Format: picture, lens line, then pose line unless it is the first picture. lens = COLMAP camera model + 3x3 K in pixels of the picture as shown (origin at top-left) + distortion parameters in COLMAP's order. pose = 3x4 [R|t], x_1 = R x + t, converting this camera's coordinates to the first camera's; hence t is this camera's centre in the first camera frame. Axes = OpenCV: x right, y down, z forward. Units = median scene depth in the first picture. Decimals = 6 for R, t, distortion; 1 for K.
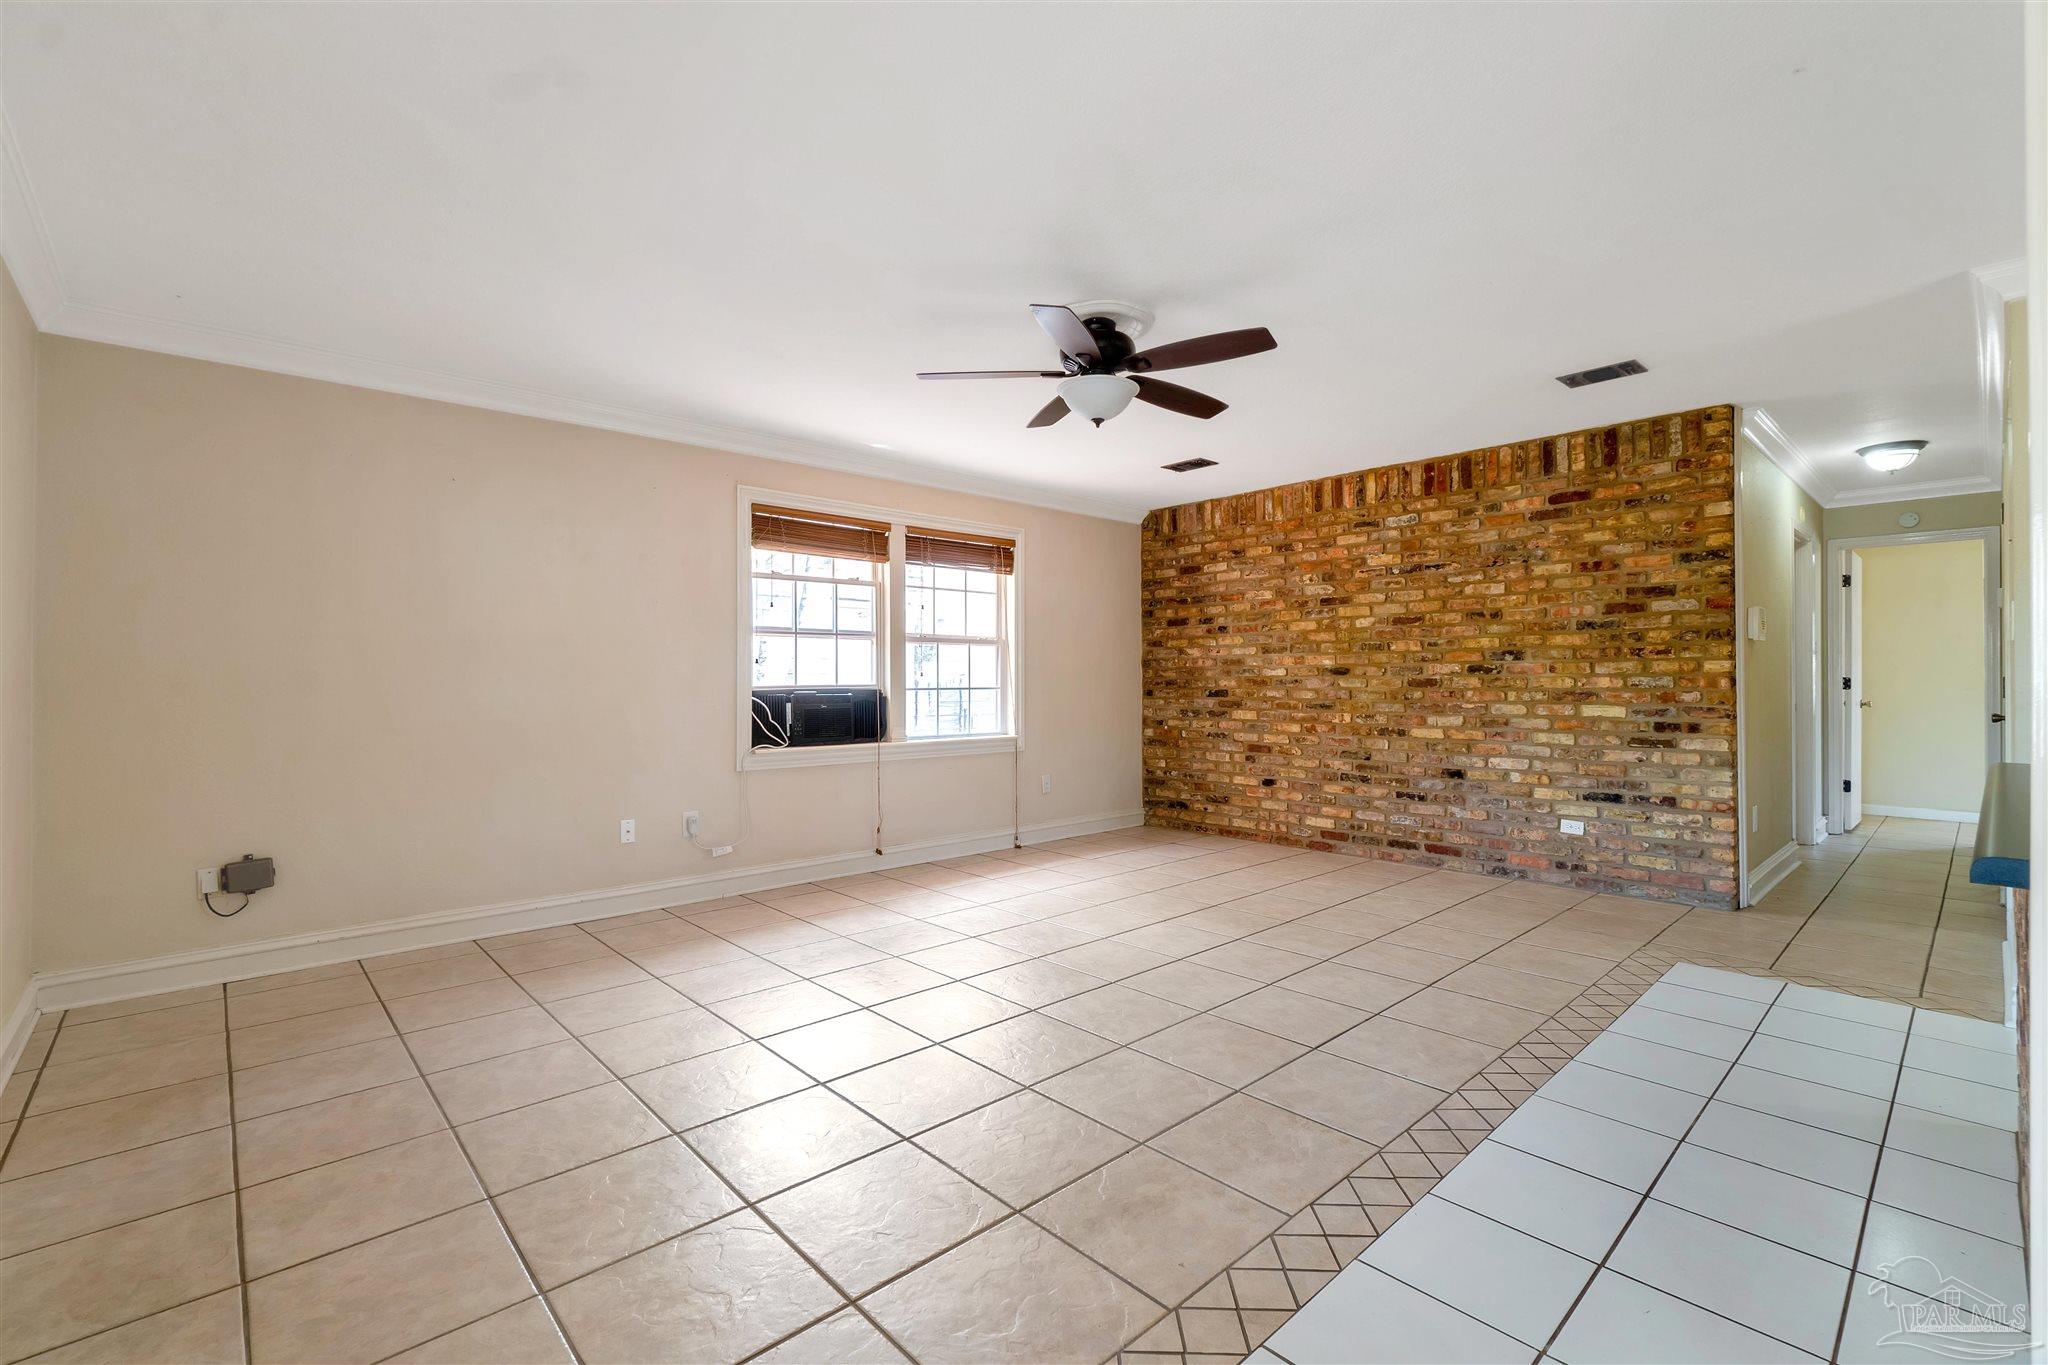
lens RADIAL K [[902.8, 0, 1010.0], [0, 902.8, 686.8], [0, 0, 1]] dist [0.001992, 0.000202]
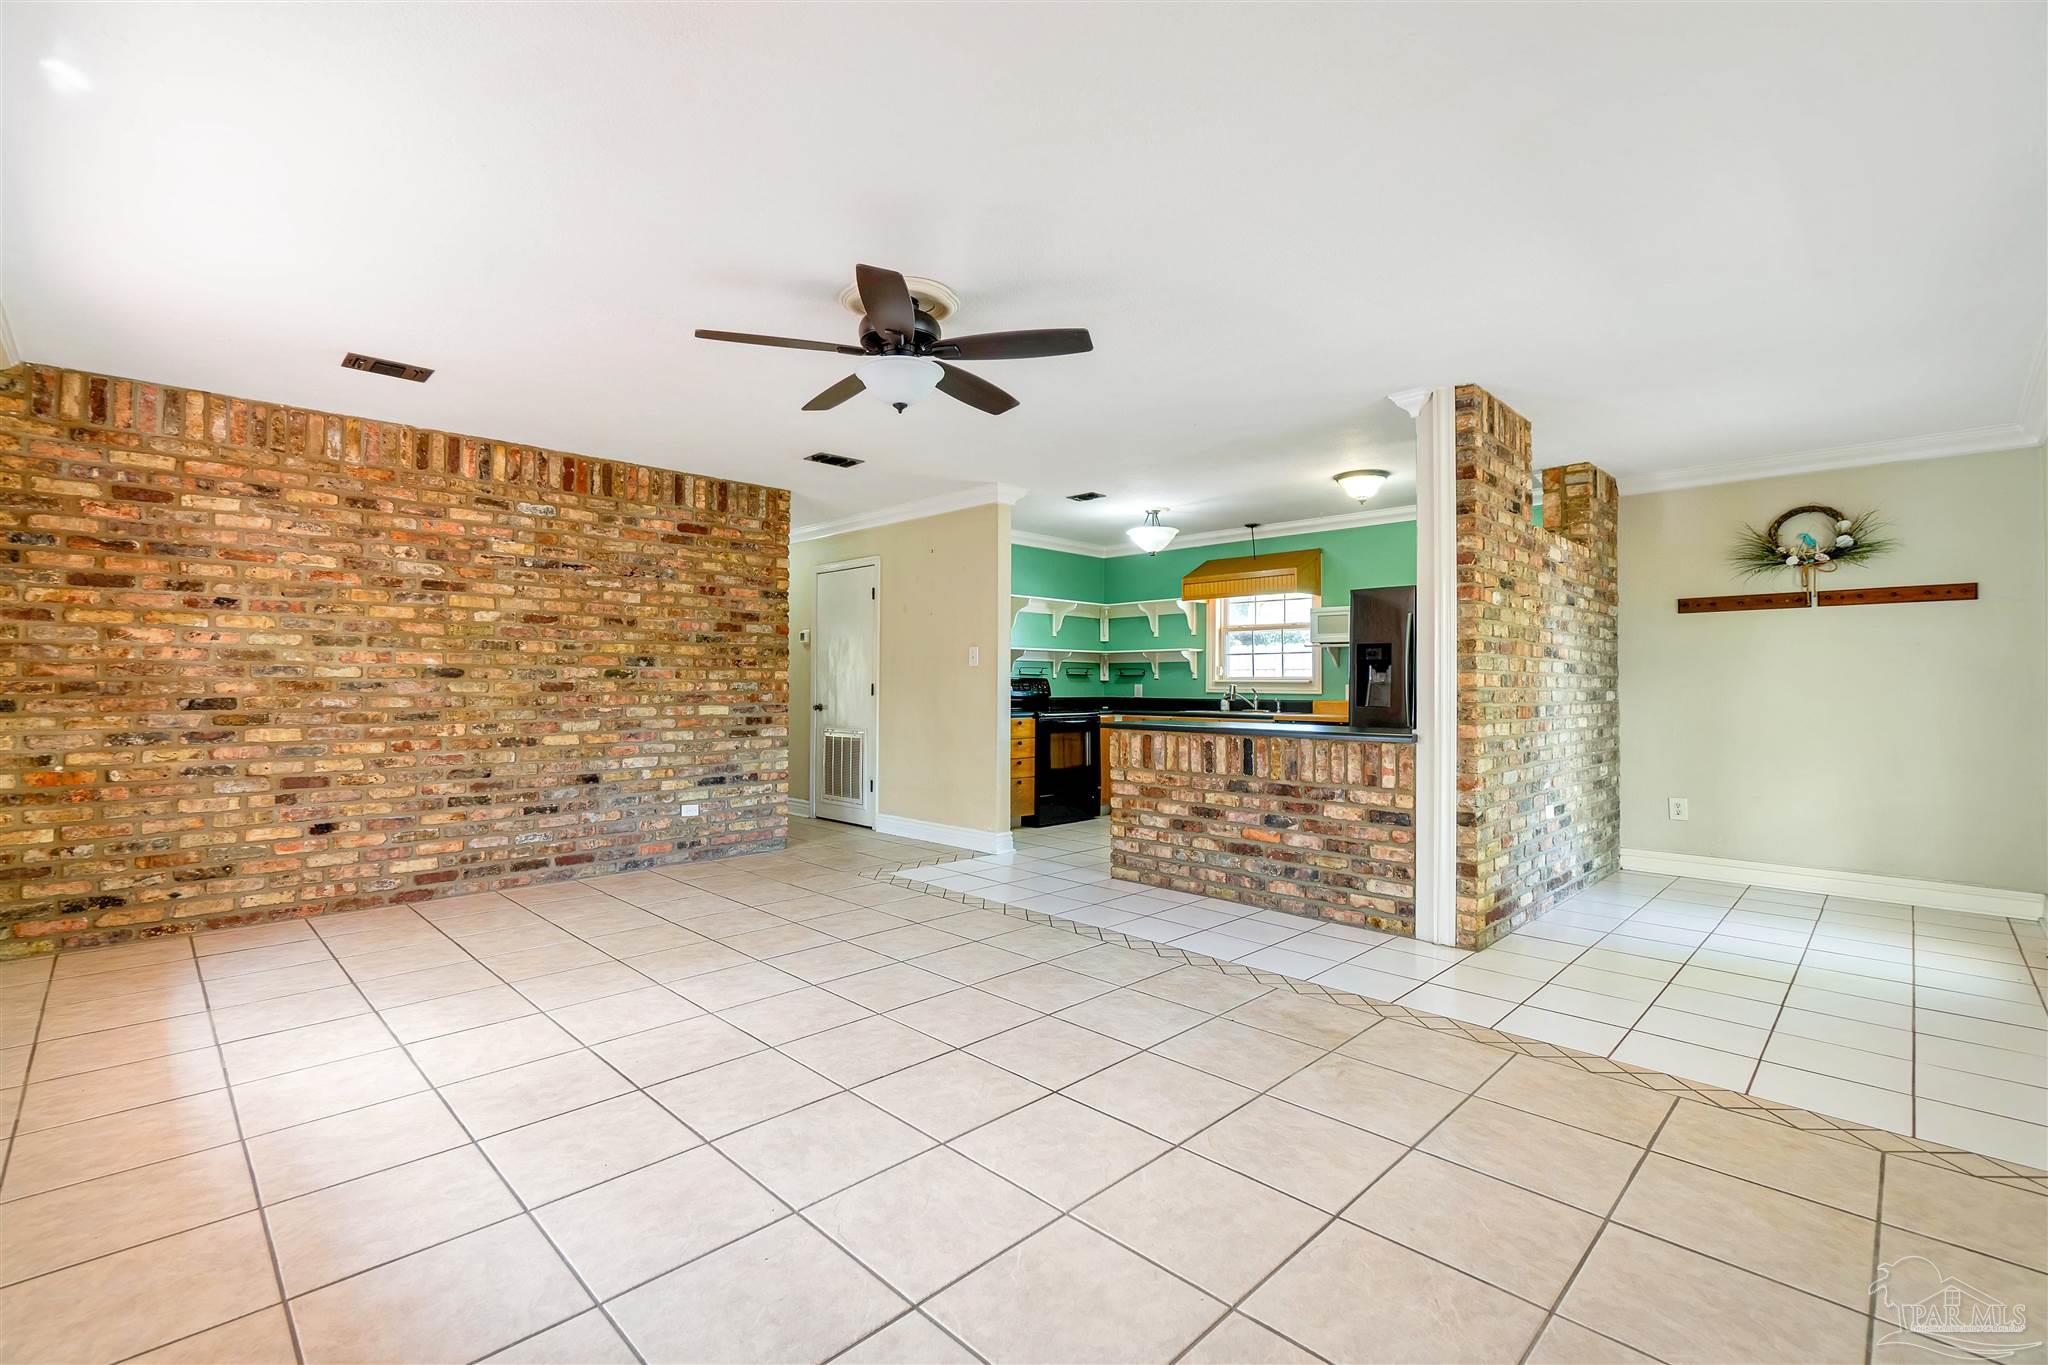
lens RADIAL K [[903.6, 0, 1020.7], [0, 903.6, 683.2], [0, 0, 1]] dist [-0.000297, -0.000196]
pose [[-0.048965, 0.004087, 0.998792, -0.506767], [0.004343, 0.999983, -0.003879, -0.002643], [-0.998791, 0.004147, -0.048982, 0.560285]]
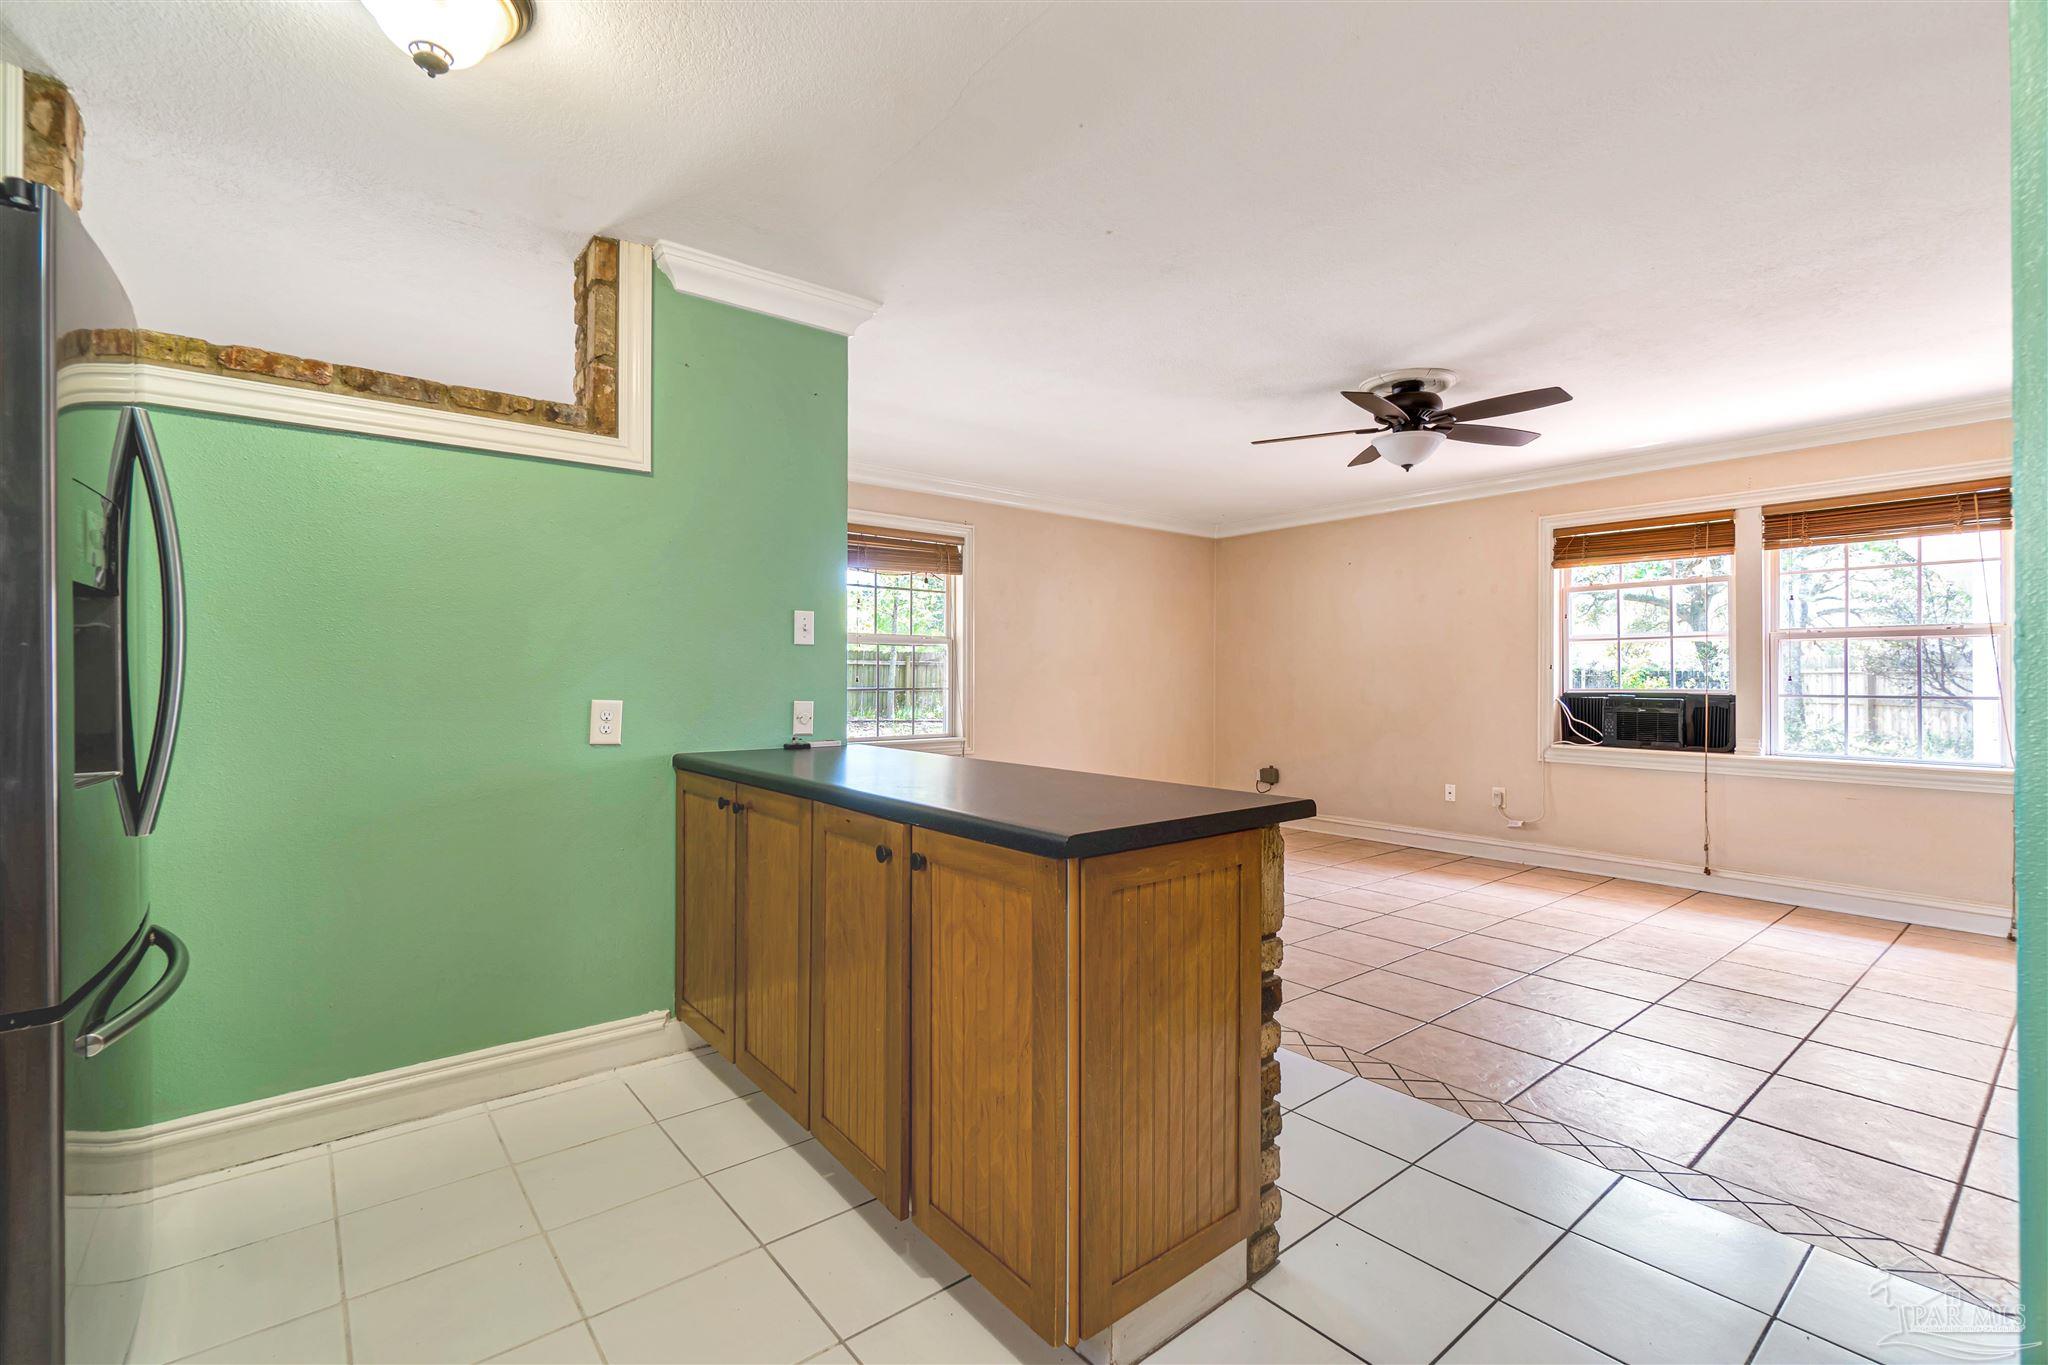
lens RADIAL K [[902.8, 0, 1010.0], [0, 902.8, 686.8], [0, 0, 1]] dist [0.001992, 0.000202]
pose [[-0.060129, 0.010508, -0.998135, 0.796689], [-0.012384, 0.999860, 0.011272, -0.006792], [0.998114, 0.013038, -0.059990, 0.334470]]
